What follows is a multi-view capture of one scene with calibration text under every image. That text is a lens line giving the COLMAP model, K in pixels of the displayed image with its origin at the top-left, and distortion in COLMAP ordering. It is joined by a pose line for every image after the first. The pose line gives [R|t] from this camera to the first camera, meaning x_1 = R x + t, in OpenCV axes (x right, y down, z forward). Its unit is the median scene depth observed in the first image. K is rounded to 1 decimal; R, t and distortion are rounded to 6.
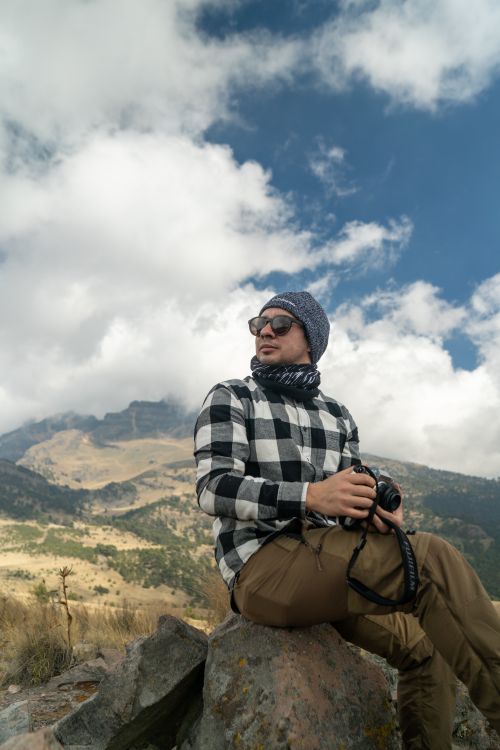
lens RADIAL K [[593.2, 0, 250.0], [0, 593.2, 375.0], [0, 0, 1]] dist [-0.009485, -0.002173]
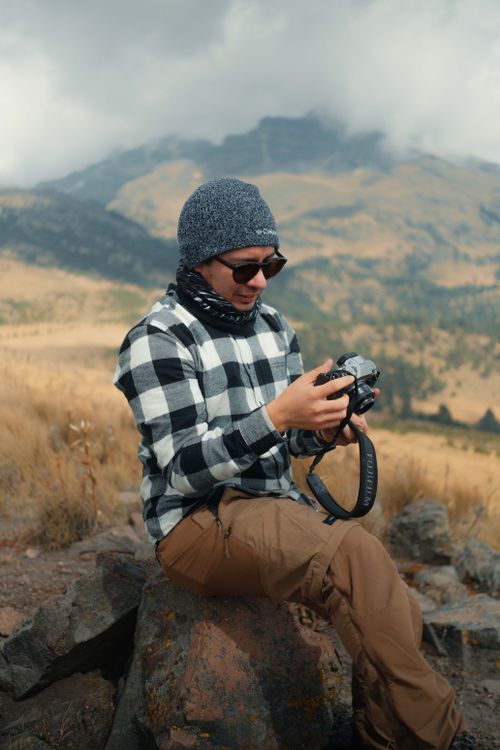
lens RADIAL K [[860.2, 0, 250.0], [0, 860.2, 375.0], [0, 0, 1]] dist [-0.008577, 0.050206]
pose [[0.975444, 0.058722, -0.212274, 0.352361], [0.017201, 0.940547, 0.339229, -0.306305], [0.219574, -0.334550, 0.916441, -0.073682]]
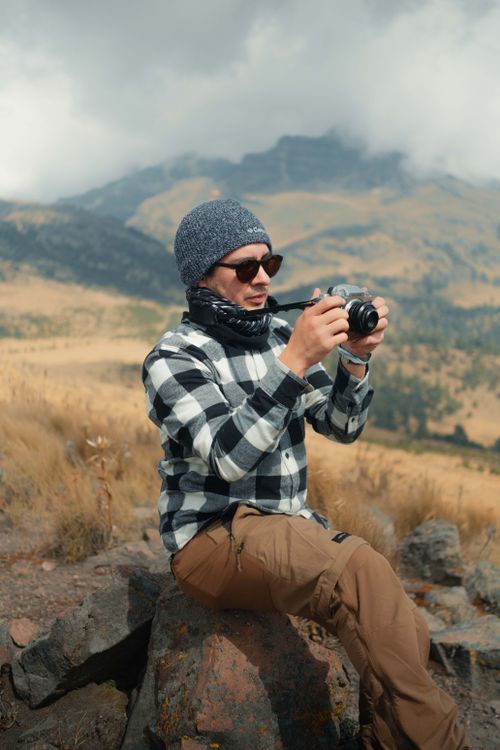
lens RADIAL K [[861.6, 0, 250.0], [0, 861.6, 375.0], [0, 0, 1]] dist [-0.008783, 0.061335]
pose [[0.970488, 0.068651, -0.231171, 0.364051], [0.009283, 0.947275, 0.320286, -0.327843], [0.240971, -0.312980, 0.918682, -0.113842]]
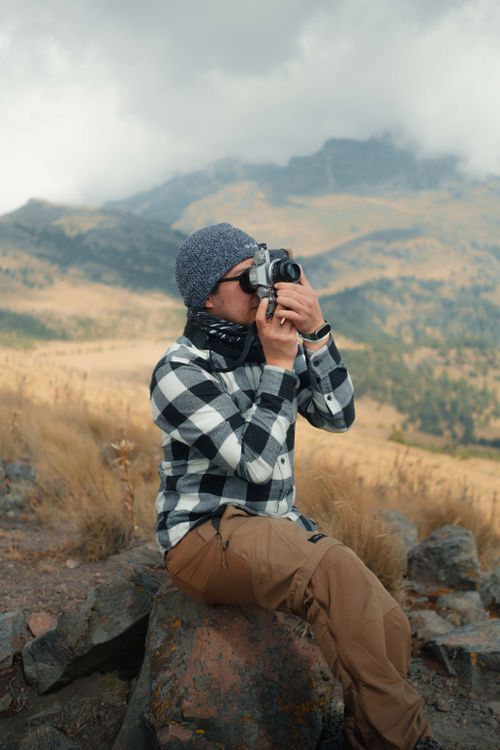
lens RADIAL K [[864.7, 0, 250.0], [0, 864.7, 375.0], [0, 0, 1]] dist [-0.002680, 0.031627]
pose [[0.955943, 0.073554, -0.284187, 0.471168], [0.021123, 0.948355, 0.316508, -0.364345], [0.292791, -0.308567, 0.905019, -0.164380]]
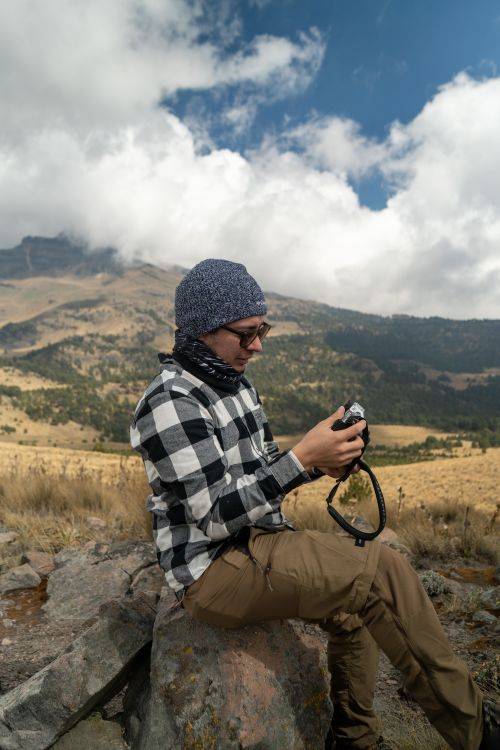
lens RADIAL K [[593.2, 0, 250.0], [0, 593.2, 375.0], [0, 0, 1]] dist [-0.009485, -0.002173]
pose [[0.987141, -0.024028, 0.158034, -0.055938], [-0.020608, 0.961258, 0.274880, -0.244153], [-0.158517, -0.274603, 0.948402, 0.136324]]
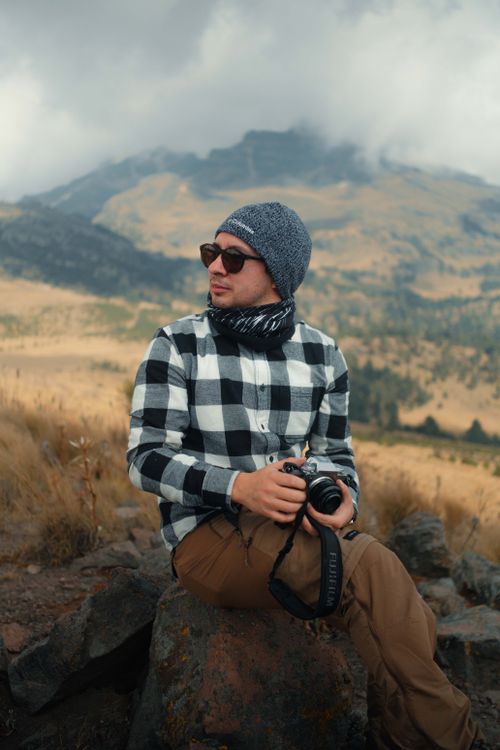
lens RADIAL K [[861.6, 0, 250.0], [0, 861.6, 375.0], [0, 0, 1]] dist [-0.008783, 0.061335]
pose [[0.979223, 0.049710, -0.196598, 0.318627], [0.017448, 0.945240, 0.325909, -0.325704], [0.202033, -0.322568, 0.924734, -0.108244]]
